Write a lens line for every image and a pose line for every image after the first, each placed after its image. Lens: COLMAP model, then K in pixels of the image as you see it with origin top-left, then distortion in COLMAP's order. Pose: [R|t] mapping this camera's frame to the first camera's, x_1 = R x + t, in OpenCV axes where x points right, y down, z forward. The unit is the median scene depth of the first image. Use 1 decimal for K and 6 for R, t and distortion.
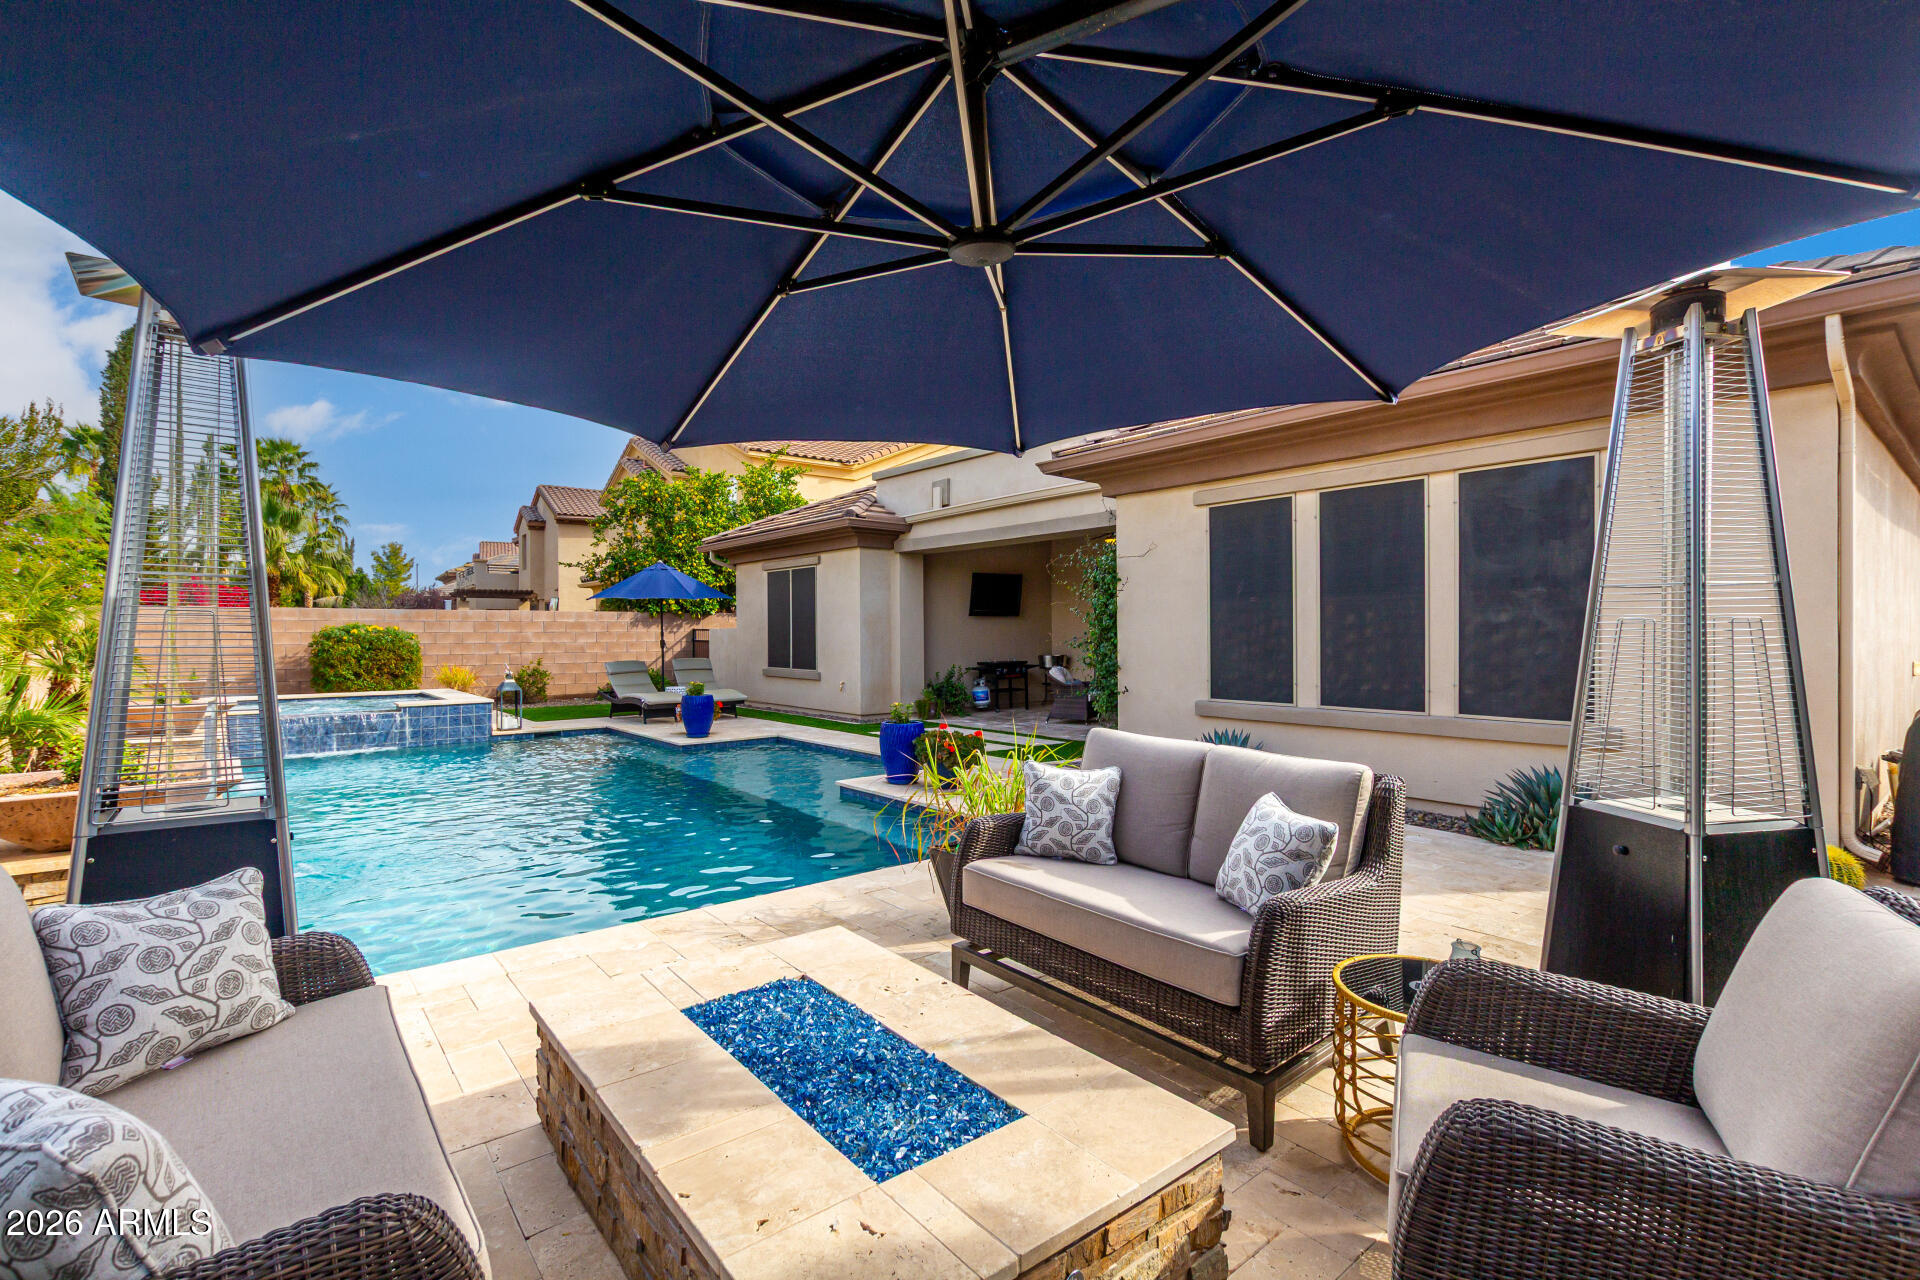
lens RADIAL K [[874.0, 0, 959.2], [0, 874.0, 640.7], [0, 0, 1]] dist [0.002358, -0.000851]
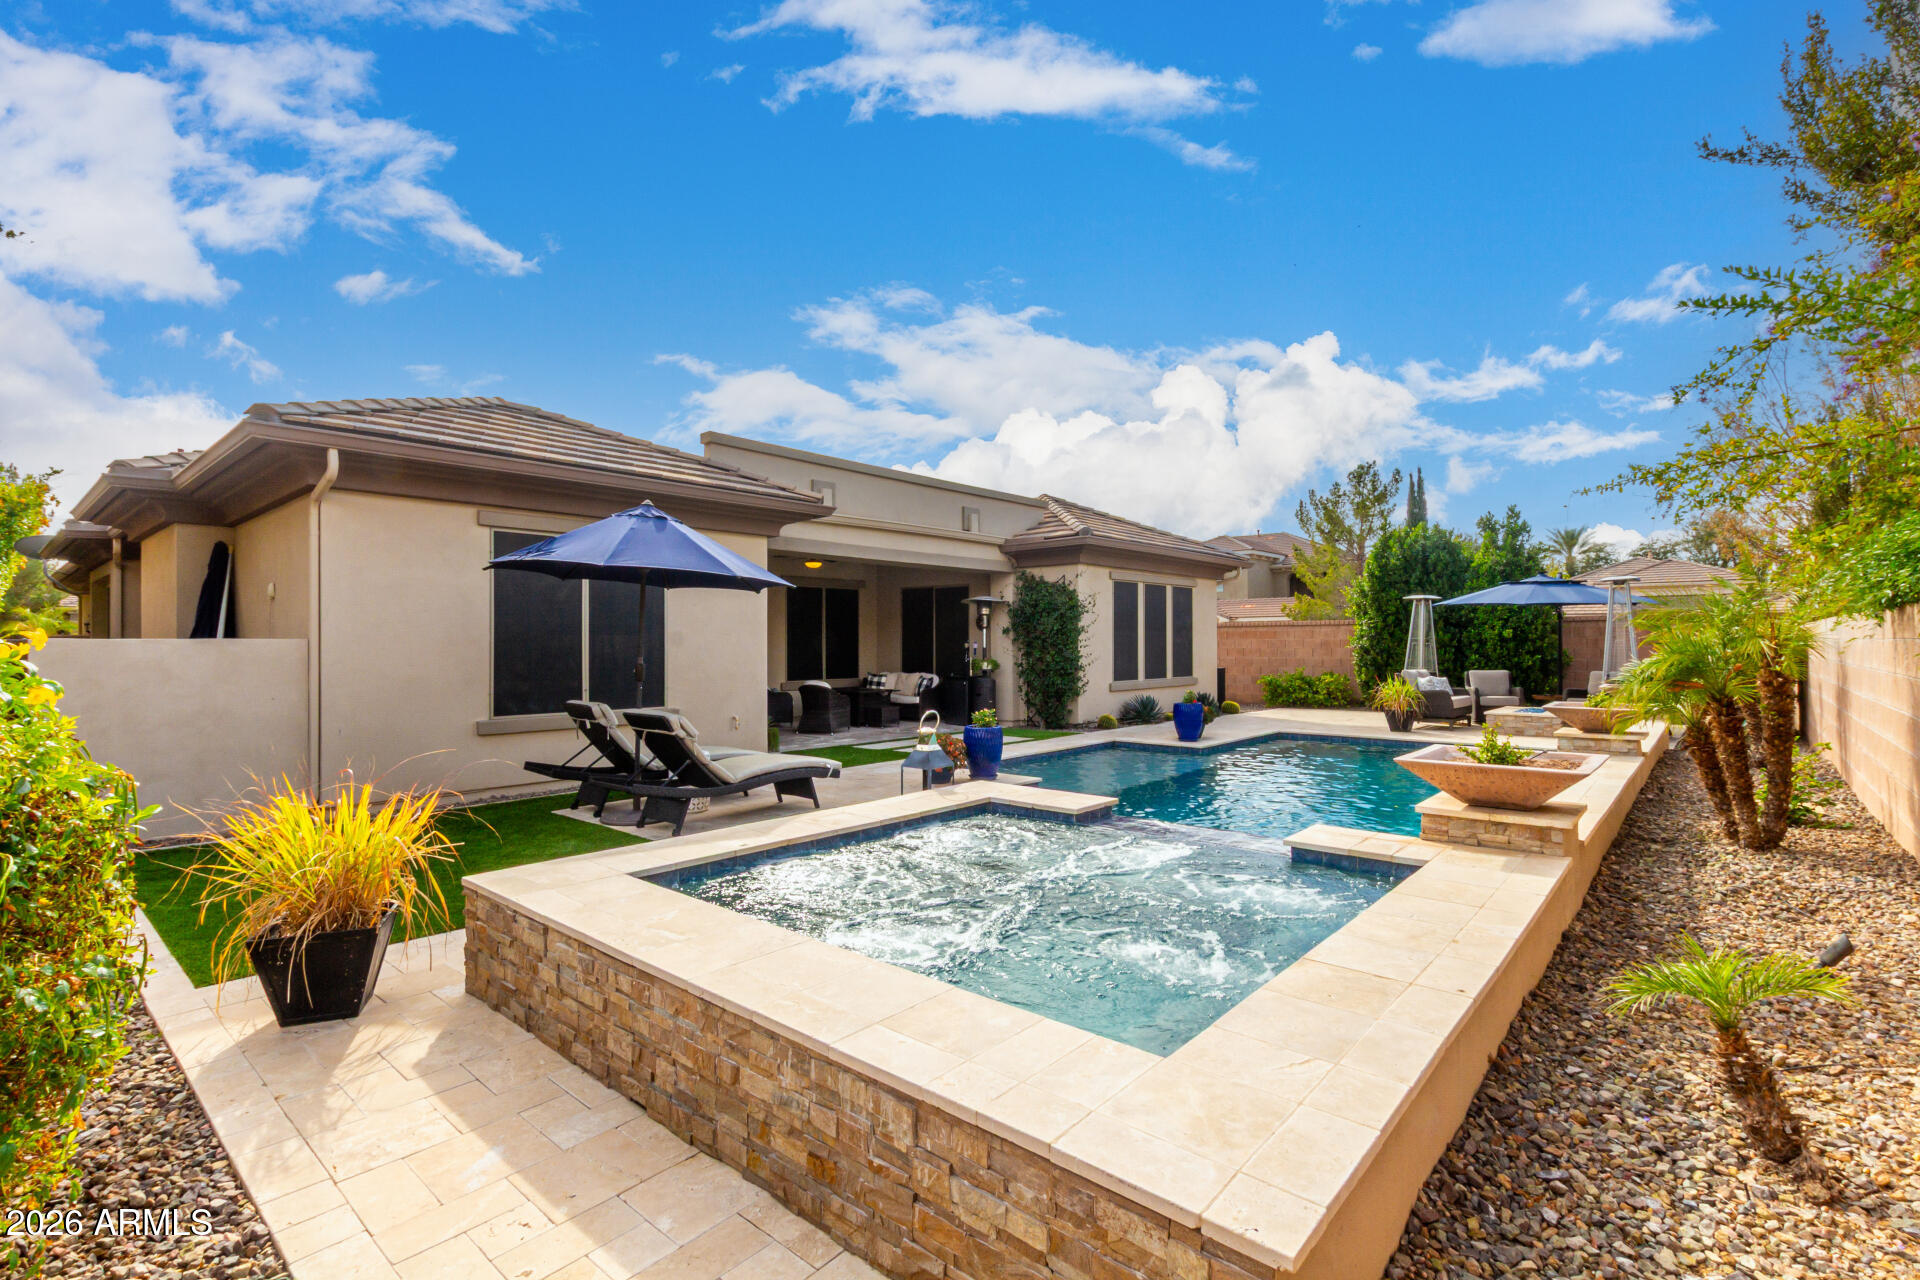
lens RADIAL K [[874.0, 0, 961.9], [0, 874.0, 637.3], [0, 0, 1]] dist [0.002358, -0.000851]
pose [[-0.165364, 0.001423, 0.986232, -1.585594], [0.002516, 0.999996, -0.001021, -0.030505], [-0.986229, 0.002313, -0.165366, 1.684377]]
